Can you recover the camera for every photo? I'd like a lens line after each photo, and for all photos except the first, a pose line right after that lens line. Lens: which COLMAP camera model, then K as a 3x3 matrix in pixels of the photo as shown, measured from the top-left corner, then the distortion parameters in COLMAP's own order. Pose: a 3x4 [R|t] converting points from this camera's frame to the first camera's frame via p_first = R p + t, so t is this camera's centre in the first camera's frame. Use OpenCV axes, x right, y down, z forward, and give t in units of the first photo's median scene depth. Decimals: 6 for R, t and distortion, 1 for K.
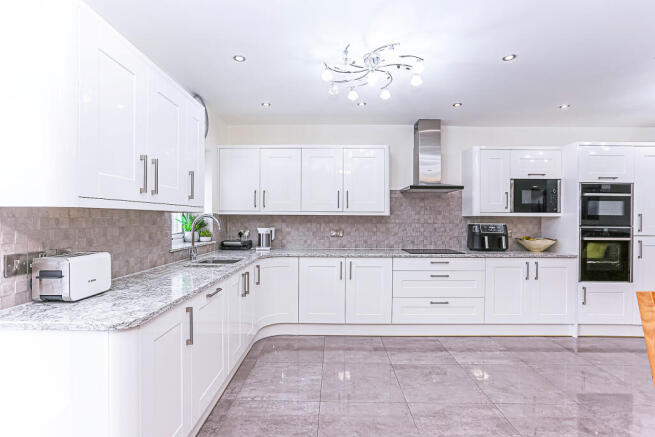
lens RADIAL K [[319.5, 0, 327.5], [0, 319.5, 218.5], [0, 0, 1]] dist [-0.067674, 0.042781]
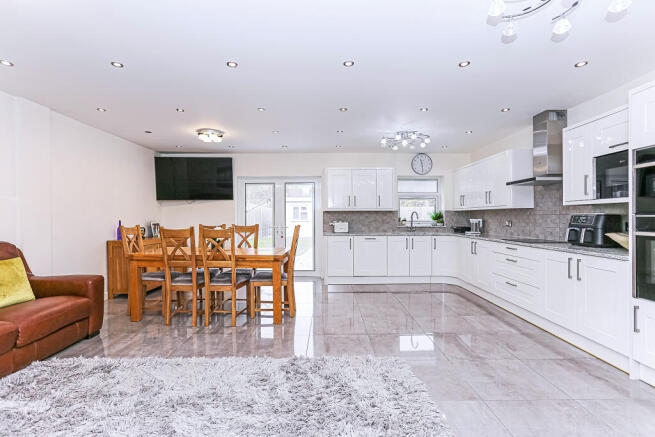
lens RADIAL K [[319.5, 0, 327.5], [0, 319.5, 218.5], [0, 0, 1]] dist [-0.067674, 0.042781]
pose [[0.015507, -0.004117, -0.999871, 1.335179], [0.003427, 0.999986, -0.004064, 0.030990], [0.999874, -0.003363, 0.015521, 0.294350]]
